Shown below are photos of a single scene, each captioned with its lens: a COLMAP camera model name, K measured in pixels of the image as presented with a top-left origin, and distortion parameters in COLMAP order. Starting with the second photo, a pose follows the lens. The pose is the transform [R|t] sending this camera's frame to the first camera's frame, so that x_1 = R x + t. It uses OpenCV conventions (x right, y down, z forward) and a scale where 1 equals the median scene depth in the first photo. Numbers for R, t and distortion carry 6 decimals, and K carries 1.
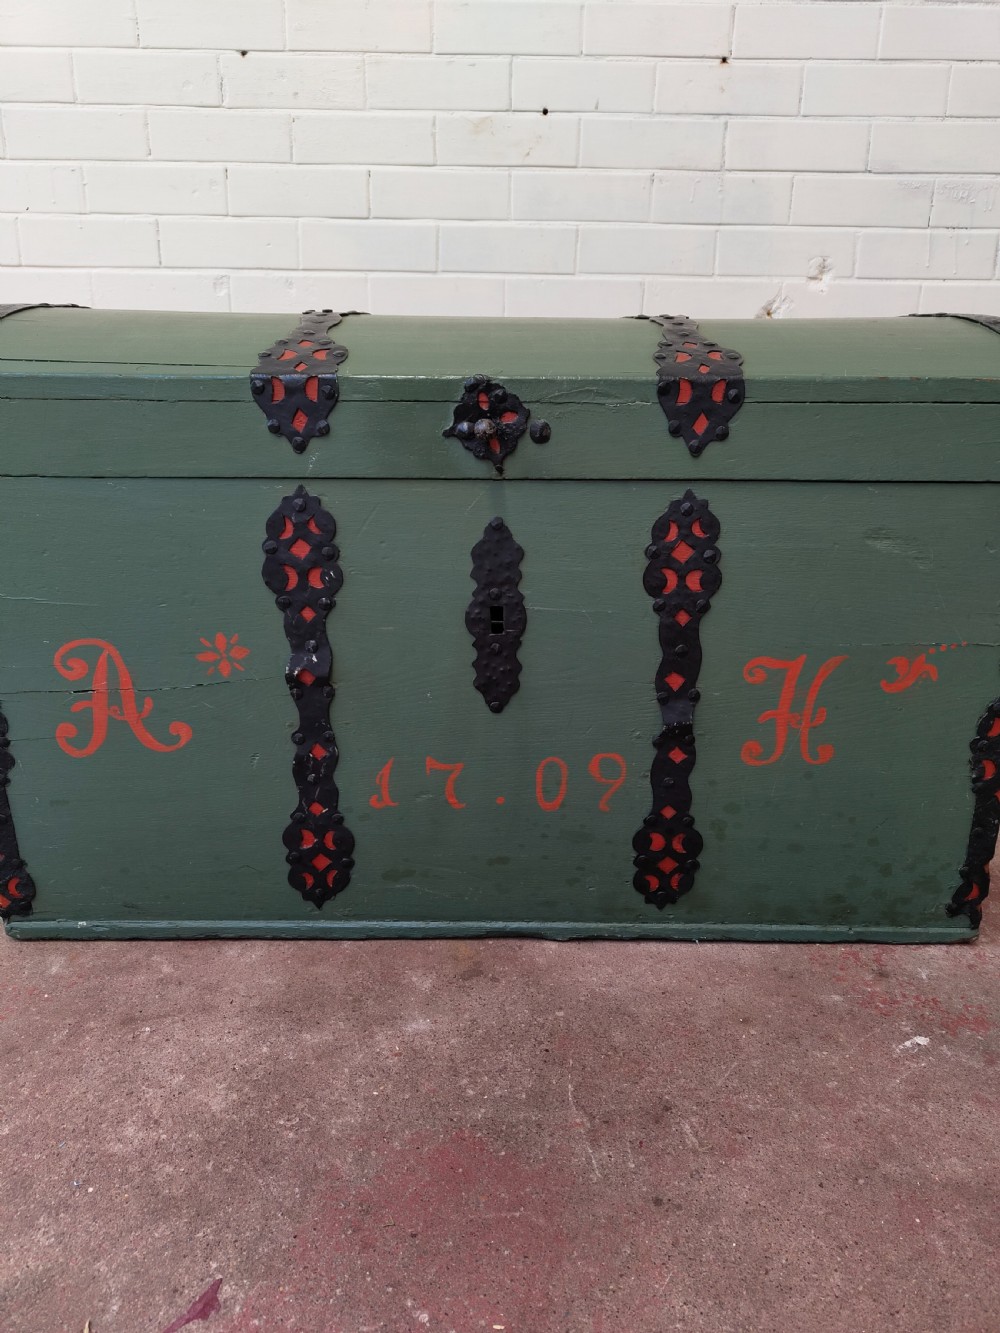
lens RADIAL K [[925.5, 0, 500.0], [0, 925.5, 666.5], [0, 0, 1]] dist [0.009737, -0.005124]
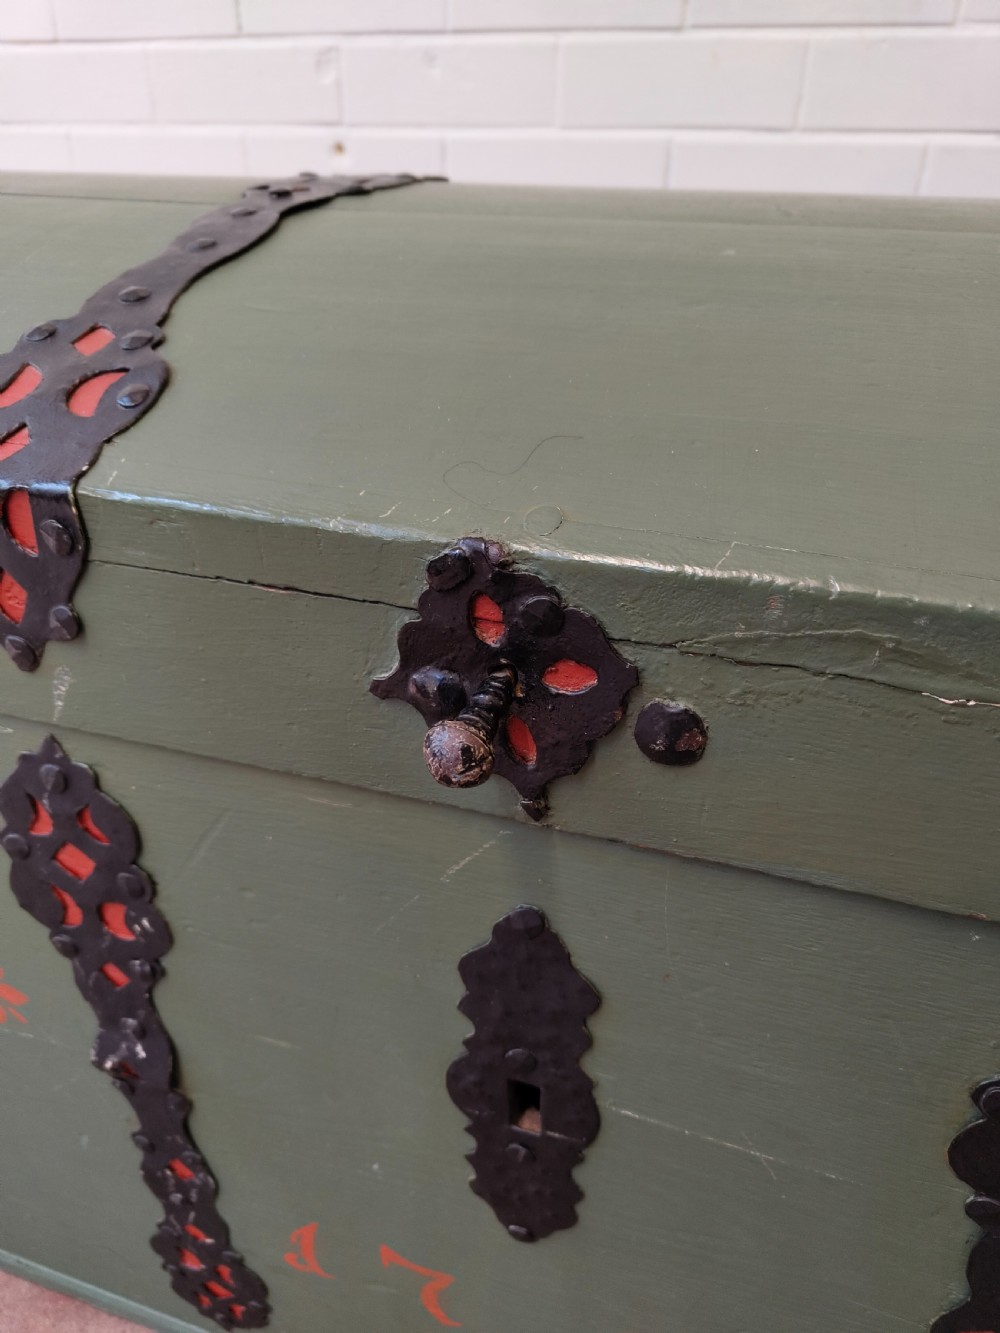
lens RADIAL K [[947.0, 0, 492.0], [0, 947.0, 671.7], [0, 0, 1]] dist [-0.004359, -0.001782]
pose [[0.949674, 0.151189, -0.274337, 0.064253], [-0.086571, 0.968376, 0.233996, -0.313505], [0.301039, -0.198471, 0.932730, 0.649935]]
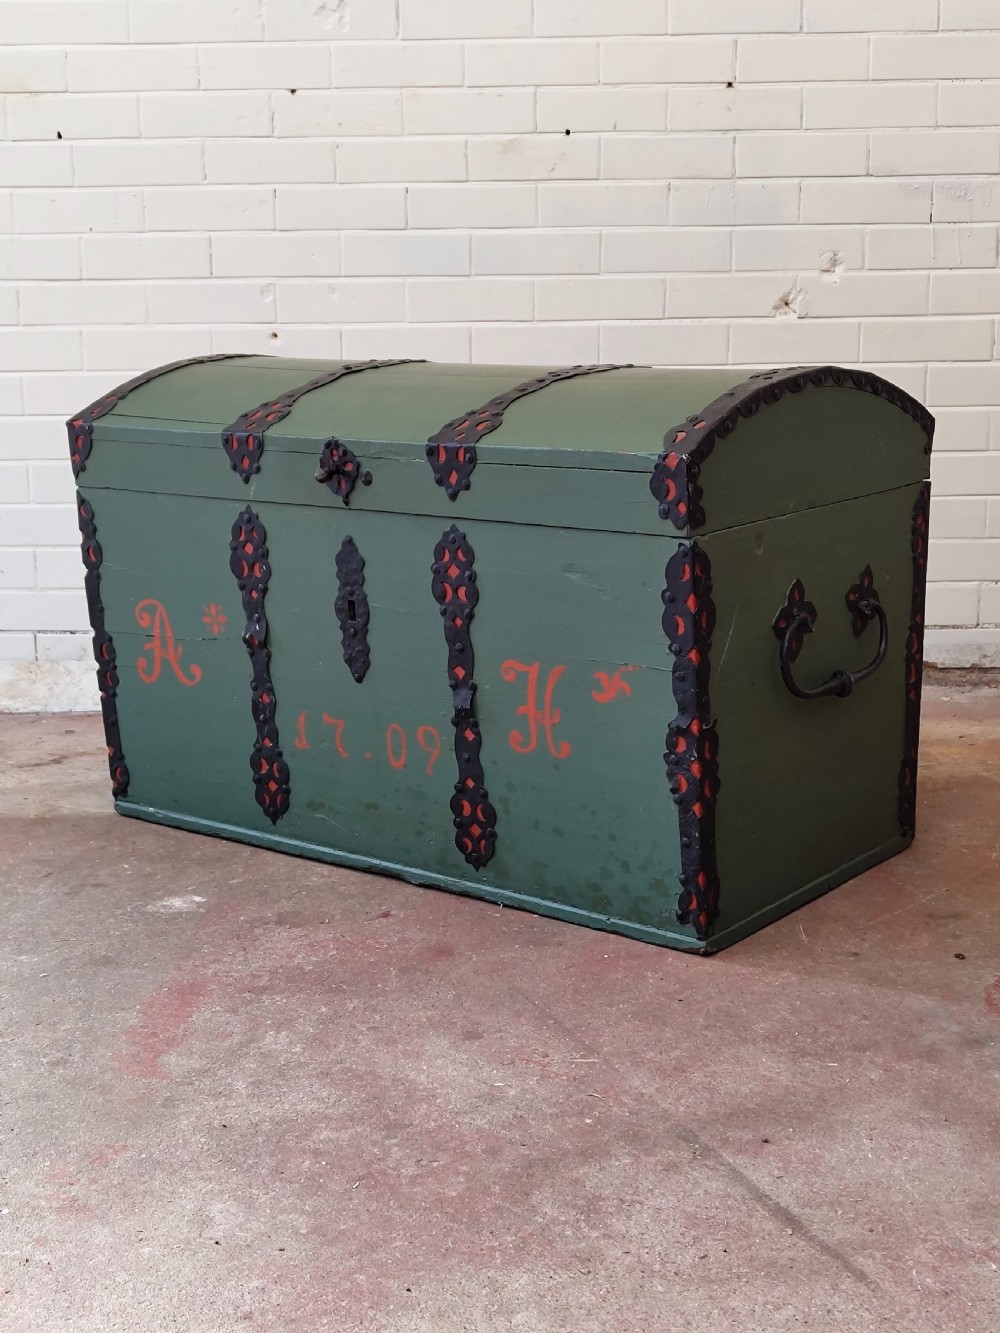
lens RADIAL K [[1838.3, 0, 500.0], [0, 1838.3, 666.5], [0, 0, 1]] dist [0.158322, -0.526066]
pose [[0.781950, 0.106253, -0.614219, 1.785423], [-0.142205, 0.989789, -0.009817, 0.024884], [0.606903, 0.095022, 0.789075, -0.956634]]
